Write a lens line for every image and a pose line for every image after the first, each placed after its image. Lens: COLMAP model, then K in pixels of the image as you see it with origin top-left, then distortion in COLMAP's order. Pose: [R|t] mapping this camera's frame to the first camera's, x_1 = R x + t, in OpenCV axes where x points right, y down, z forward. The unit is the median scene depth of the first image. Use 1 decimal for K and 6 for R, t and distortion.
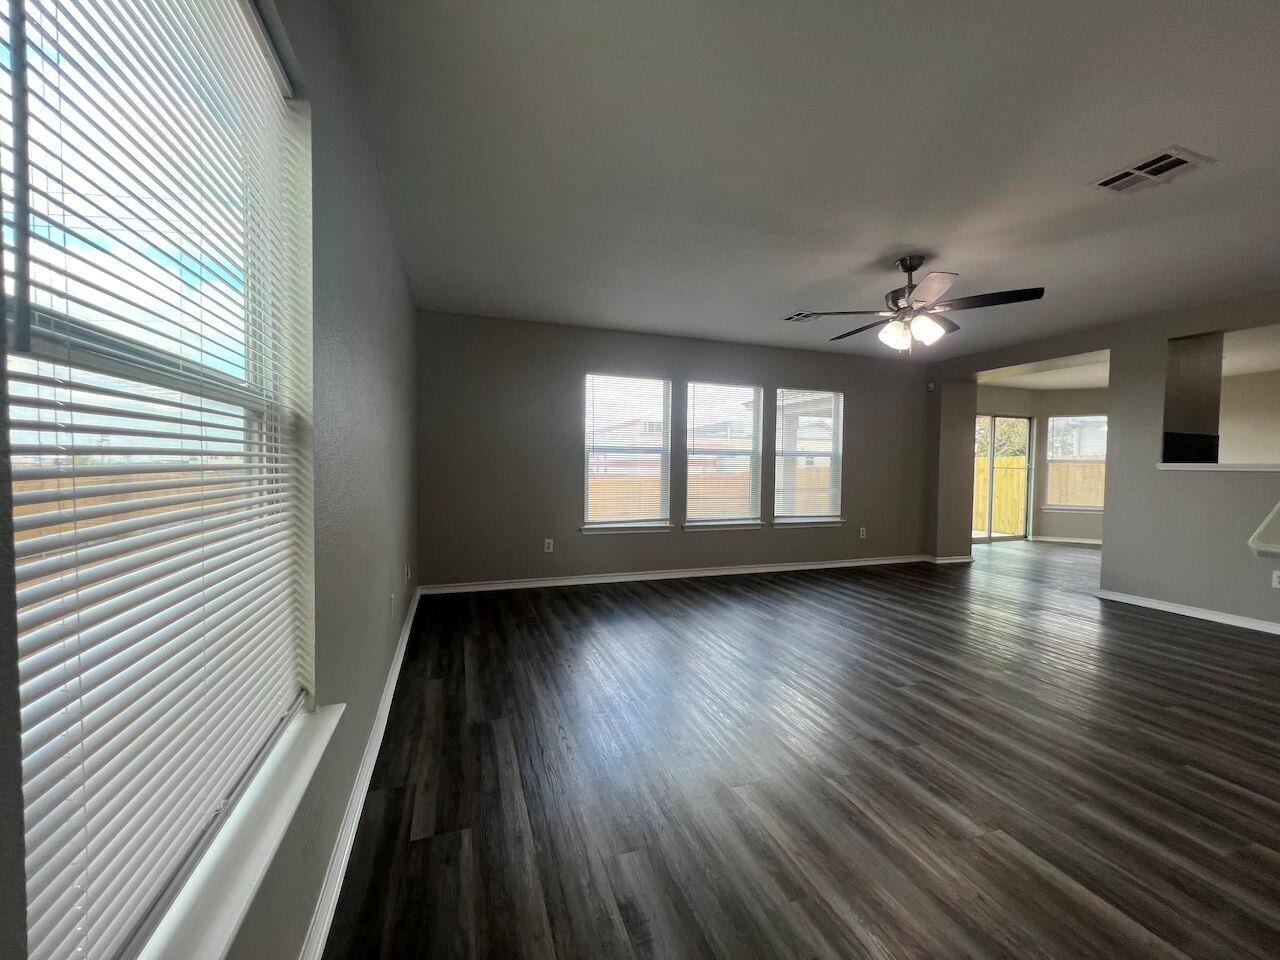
lens RADIAL K [[502.7, 0, 635.5], [0, 502.7, 480.3], [0, 0, 1]] dist [-0.001168, 0.000198]
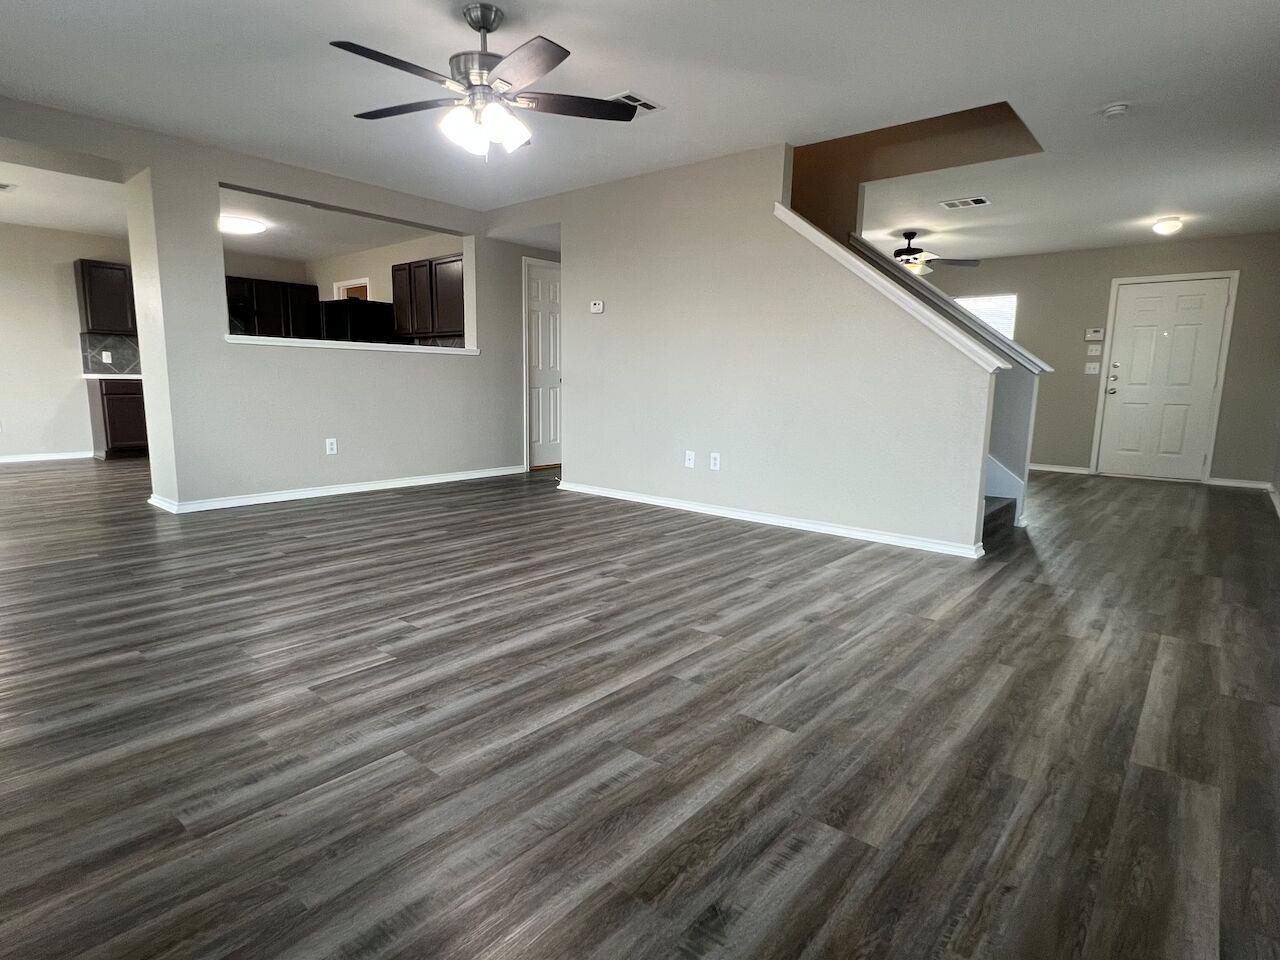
lens RADIAL K [[684.3, 0, 641.5], [0, 684.3, 481.6], [0, 0, 1]] dist [0.000215, 0.000871]
pose [[-0.504363, -0.147265, 0.850841, -0.407823], [0.004296, 0.984910, 0.173016, 0.017288], [-0.863481, 0.090918, -0.496119, 1.270300]]
